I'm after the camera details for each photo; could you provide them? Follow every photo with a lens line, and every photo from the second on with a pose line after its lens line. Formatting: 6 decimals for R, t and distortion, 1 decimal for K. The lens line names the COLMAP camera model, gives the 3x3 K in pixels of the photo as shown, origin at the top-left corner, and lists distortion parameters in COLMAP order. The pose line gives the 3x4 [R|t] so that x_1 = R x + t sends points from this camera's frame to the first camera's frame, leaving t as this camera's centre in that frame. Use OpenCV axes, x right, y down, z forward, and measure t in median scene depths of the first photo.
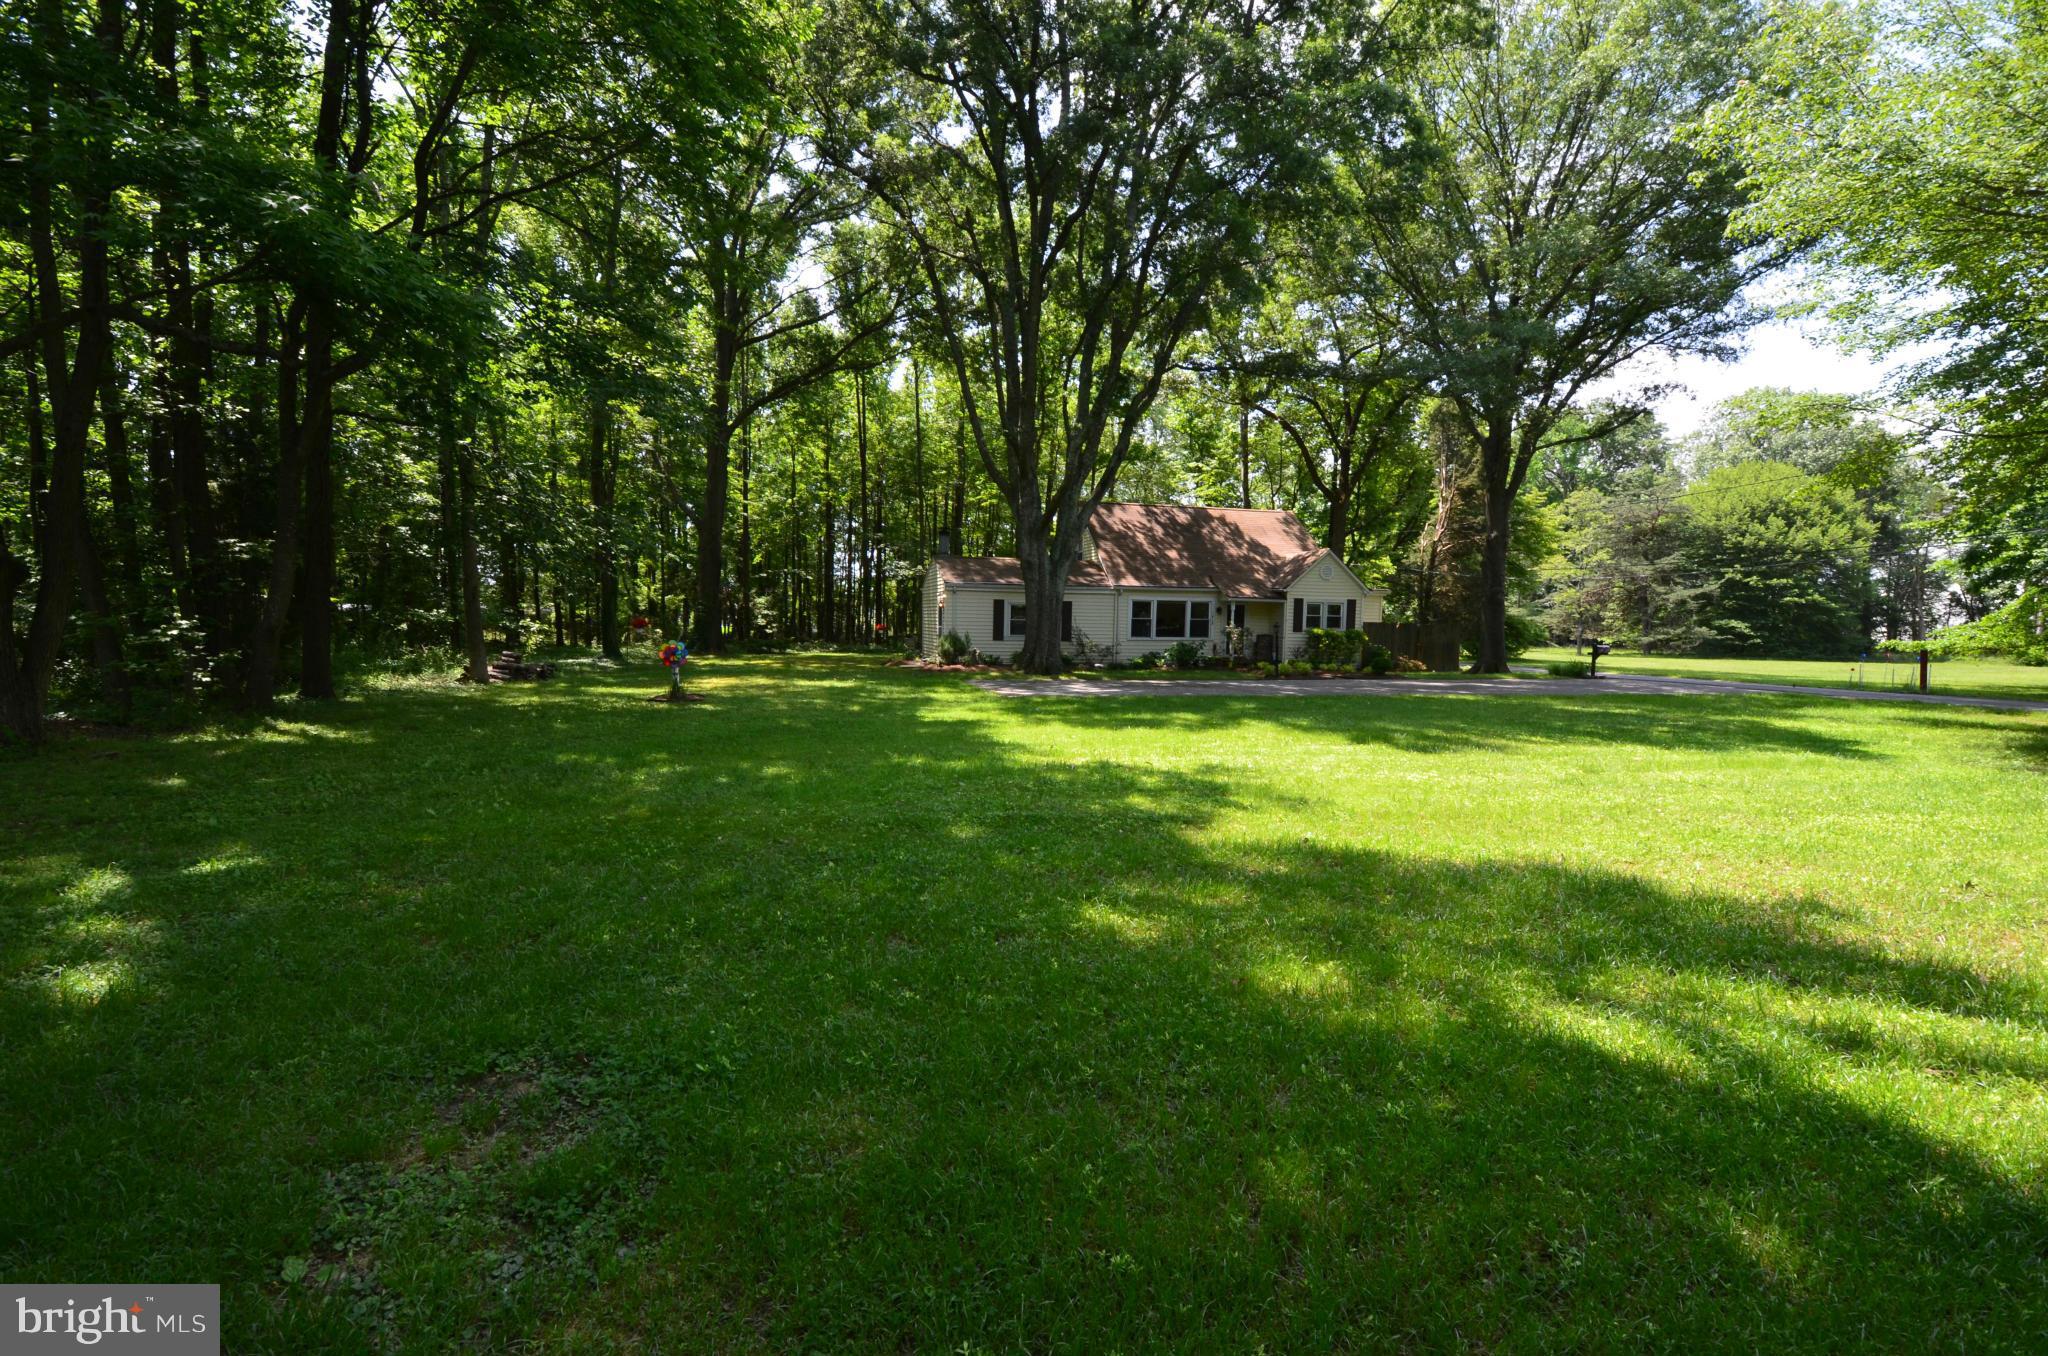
lens RADIAL K [[891.7, 0, 1022.5], [0, 891.7, 689.8], [0, 0, 1]] dist [0.010773, -0.019806]
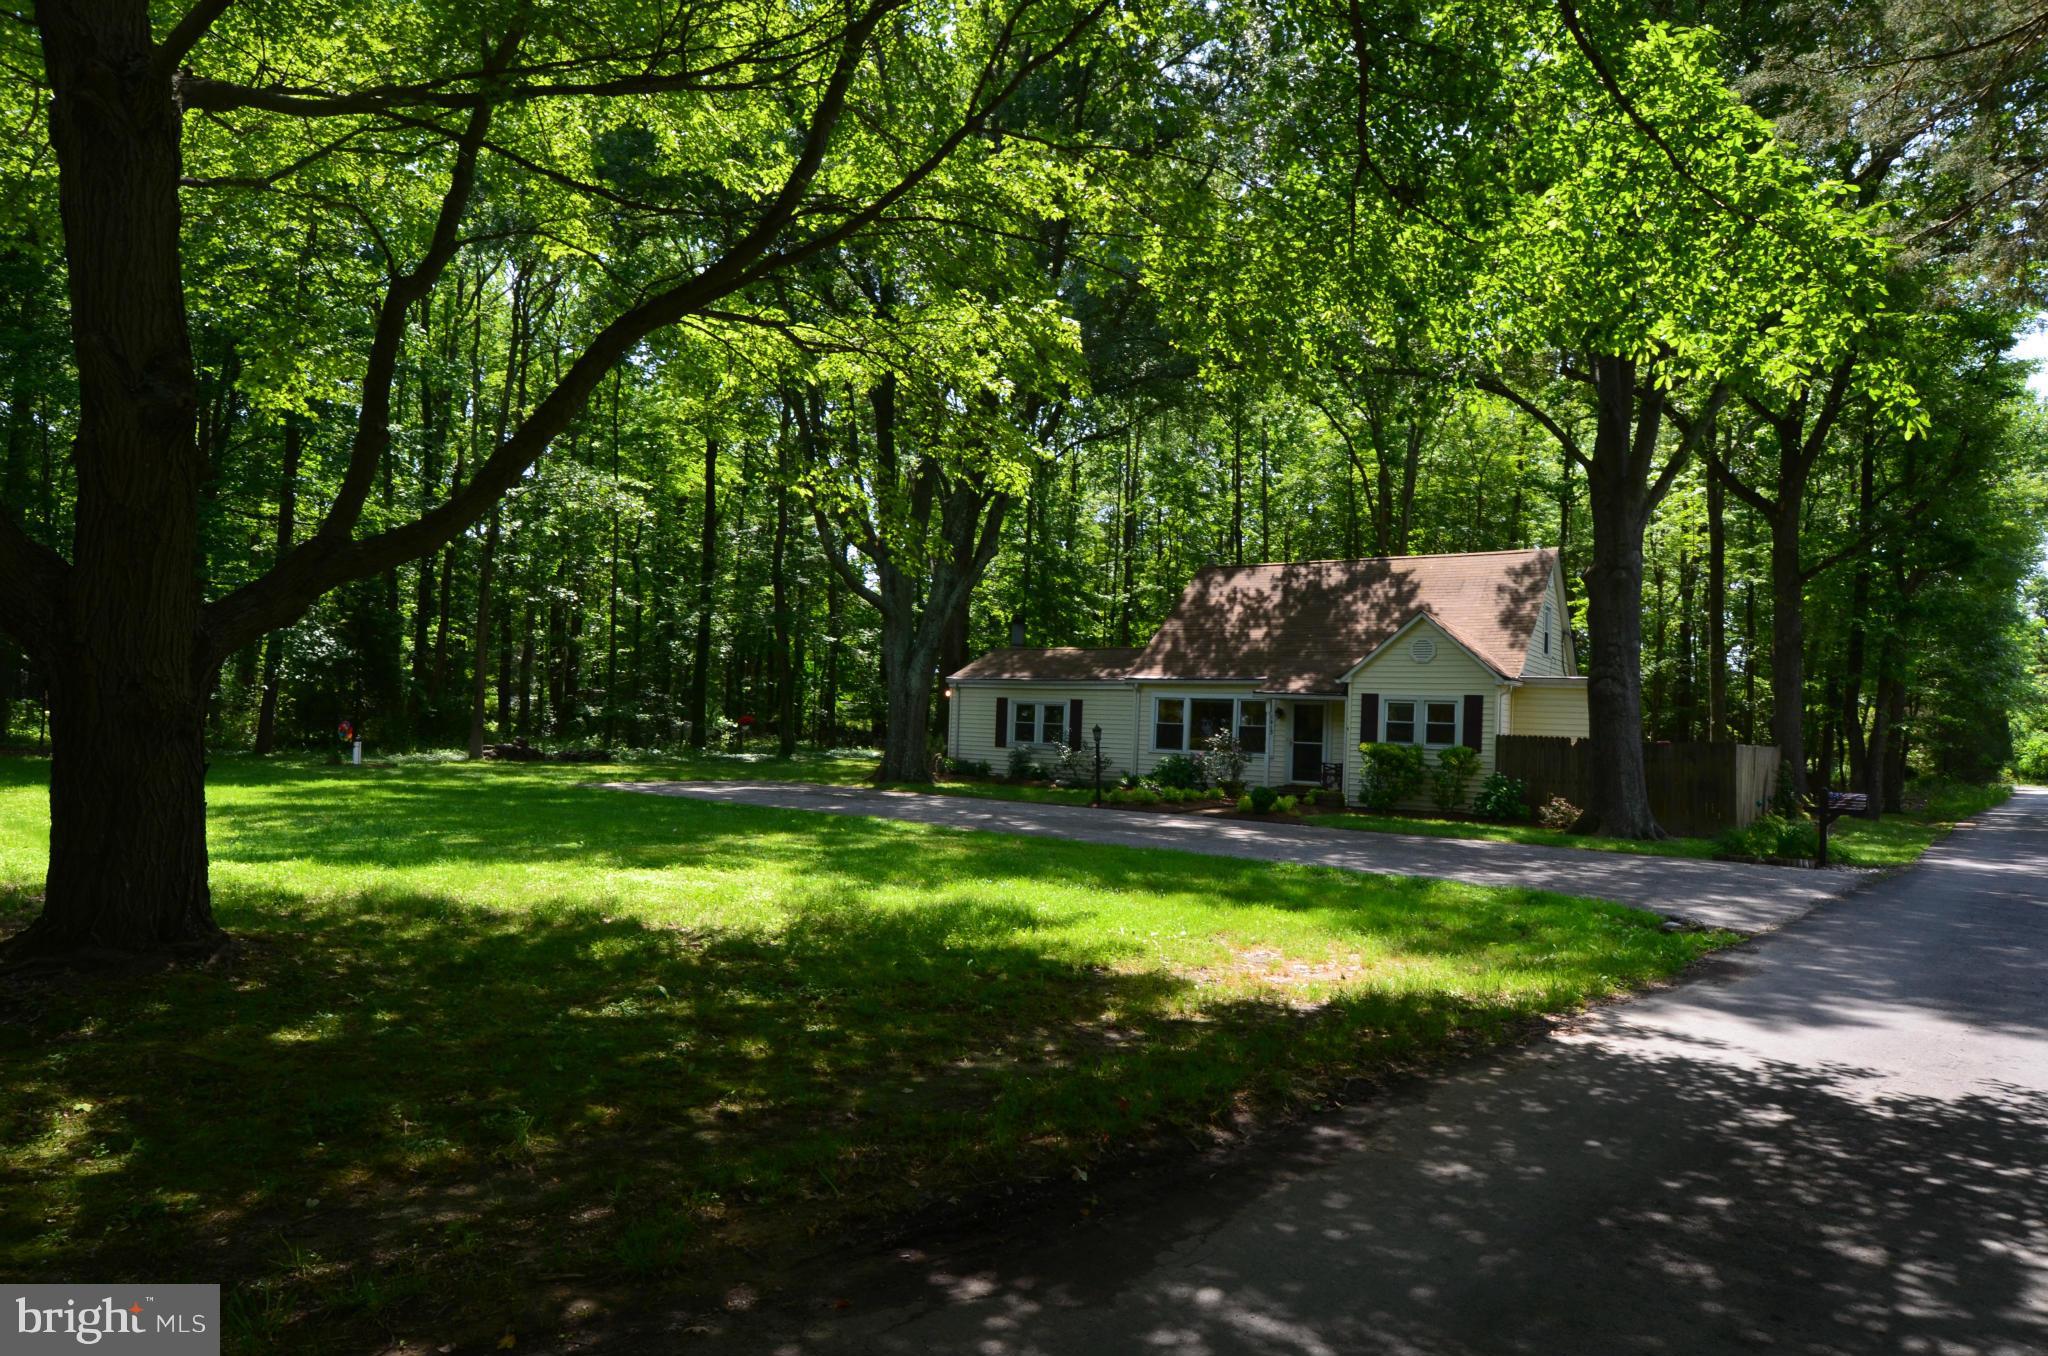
lens RADIAL K [[891.7, 0, 1022.5], [0, 891.7, 689.8], [0, 0, 1]] dist [0.010773, -0.019806]
pose [[0.669121, -0.016485, -0.742971, 0.547168], [-0.083608, 0.991737, -0.097302, -0.023591], [0.738436, 0.127225, 0.662213, 0.385208]]
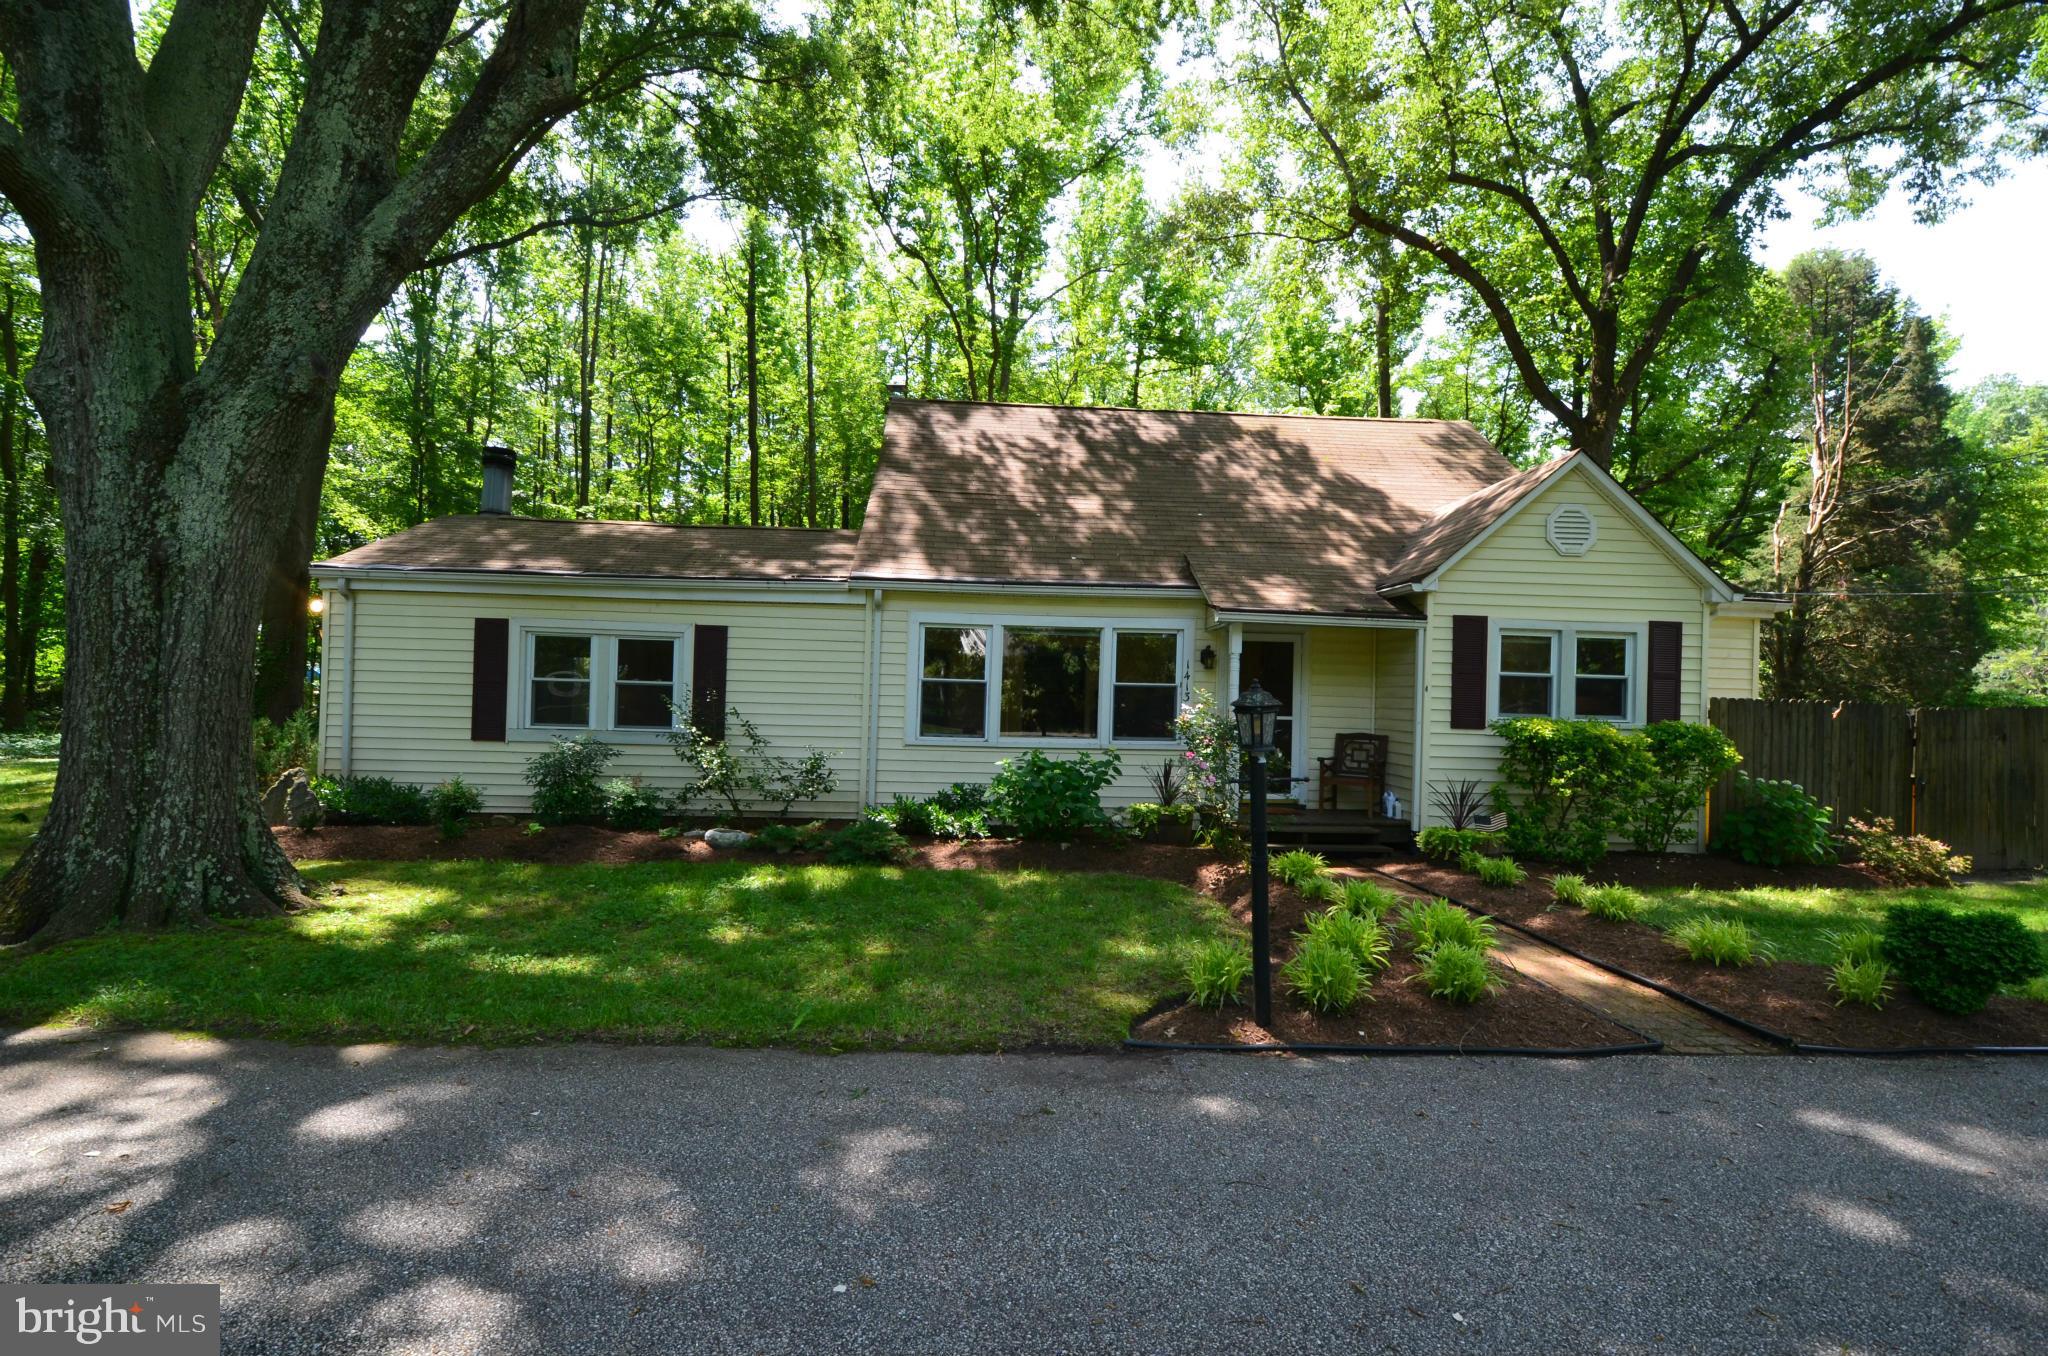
lens RADIAL K [[871.8, 0, 1023.1], [0, 871.8, 696.6], [0, 0, 1]] dist [0.042150, -0.042474]
pose [[0.976030, 0.009839, -0.217415, 0.210692], [-0.027014, 0.996729, -0.076166, -0.045571], [0.215955, 0.080213, 0.973103, 0.629344]]
